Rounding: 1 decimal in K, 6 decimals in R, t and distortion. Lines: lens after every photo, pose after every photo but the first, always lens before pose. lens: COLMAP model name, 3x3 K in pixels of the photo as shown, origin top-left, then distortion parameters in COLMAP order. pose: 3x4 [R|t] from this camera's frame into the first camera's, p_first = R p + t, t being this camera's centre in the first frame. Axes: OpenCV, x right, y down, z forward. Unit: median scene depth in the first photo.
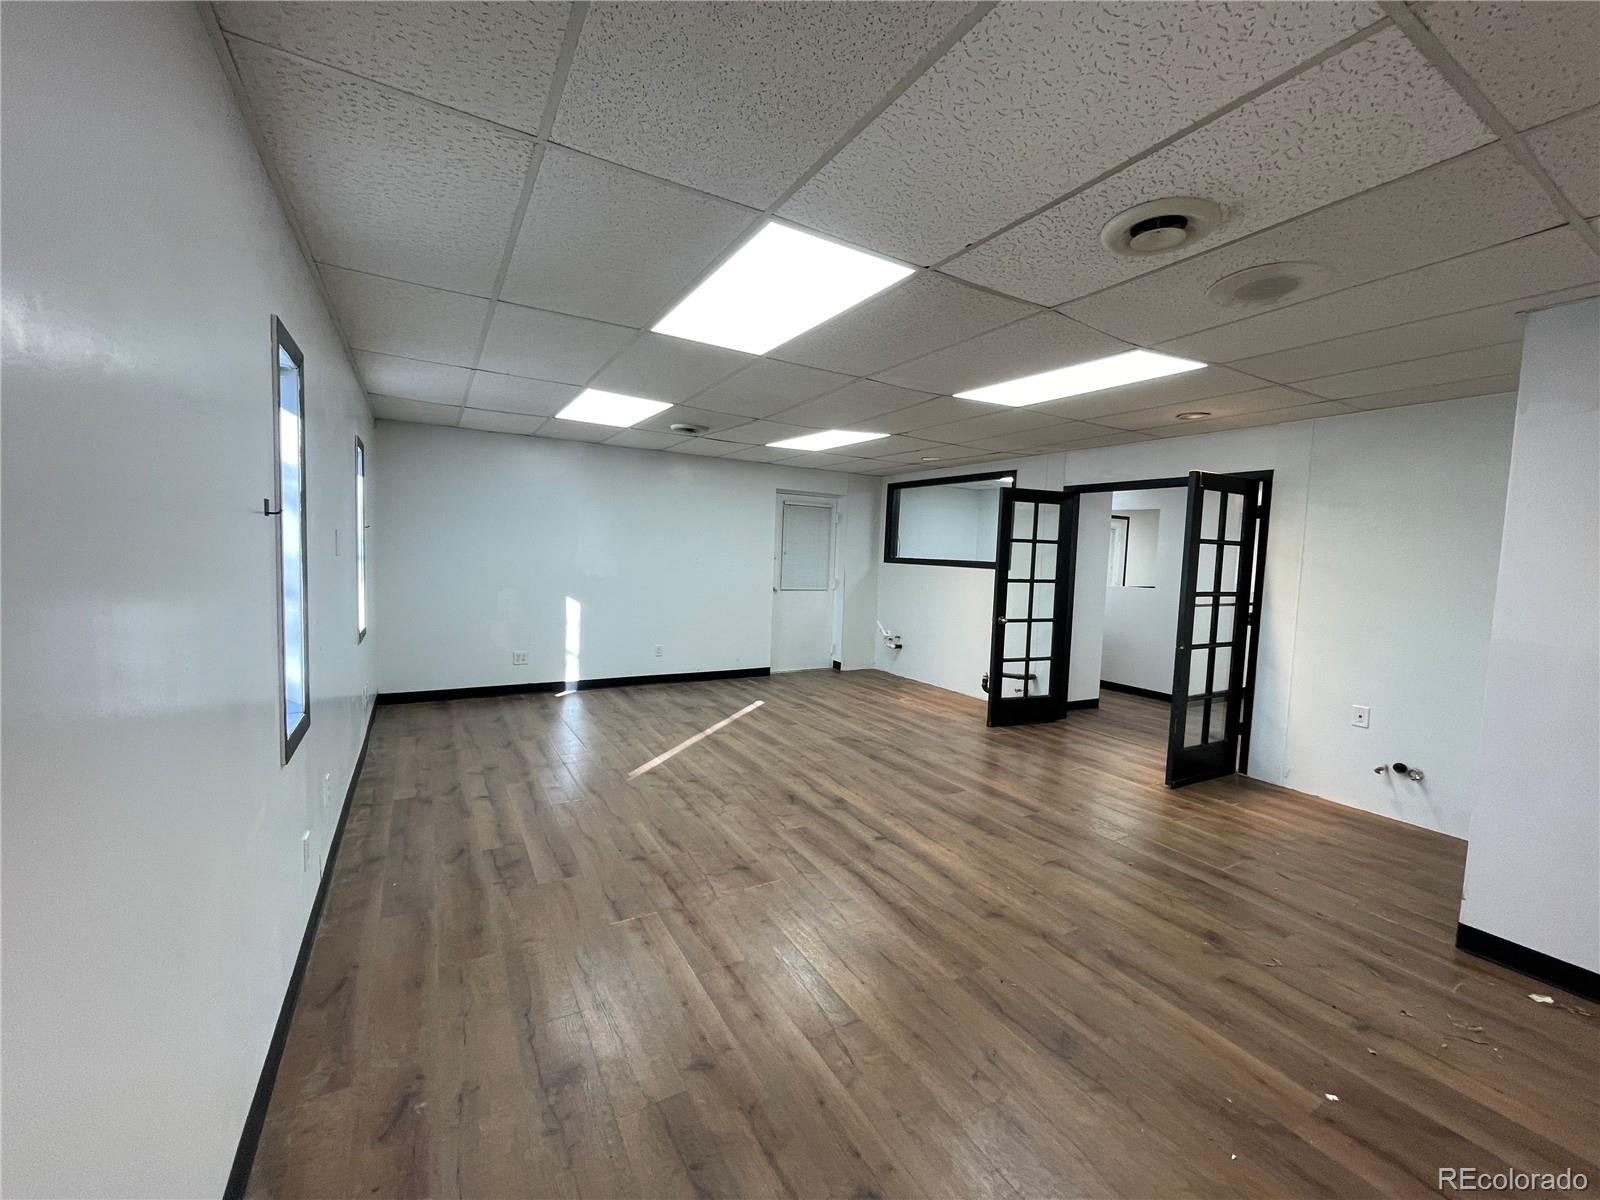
lens RADIAL K [[648.3, 0, 800.0], [0, 648.3, 600.0], [0, 0, 1]] dist [-0.000779, -0.000082]
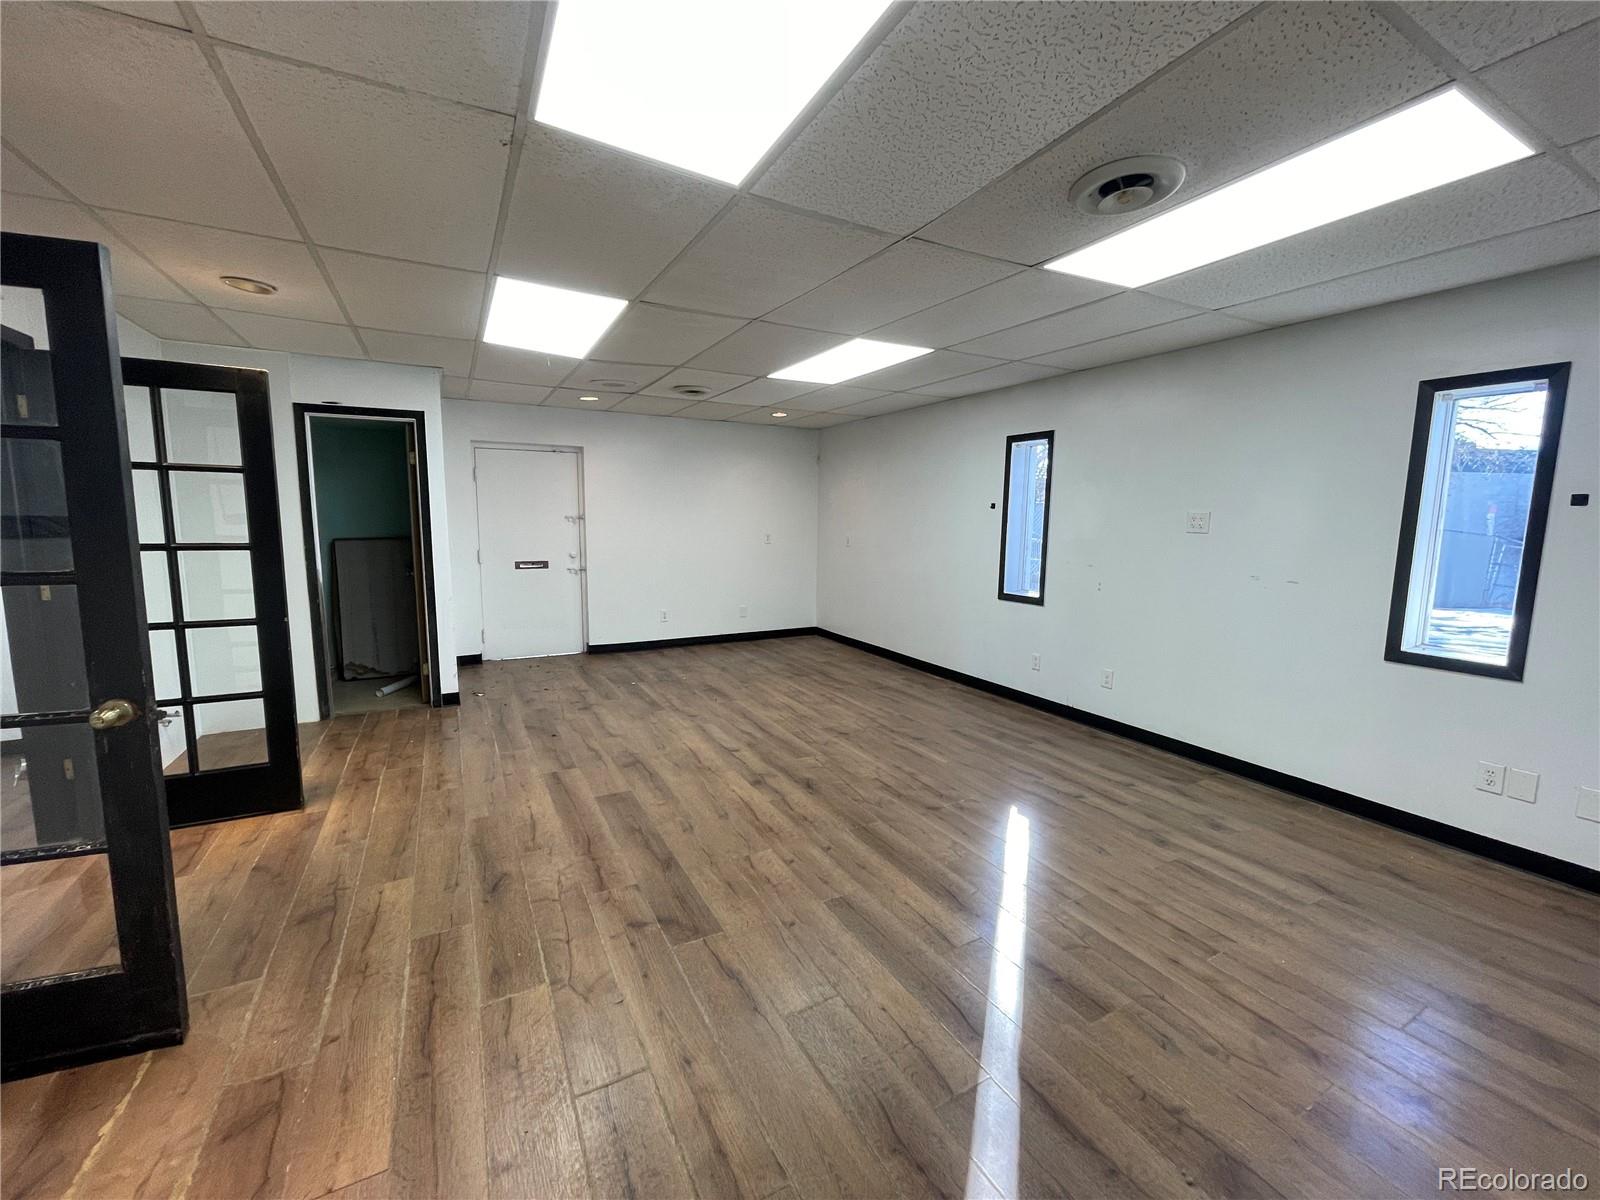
lens RADIAL K [[648.3, 0, 800.0], [0, 648.3, 600.0], [0, 0, 1]] dist [-0.000779, -0.000082]
pose [[-0.998512, -0.050050, 0.021633, -0.007150], [-0.044521, 0.977444, 0.206448, -0.139115], [-0.031477, 0.205177, -0.978218, 1.894223]]
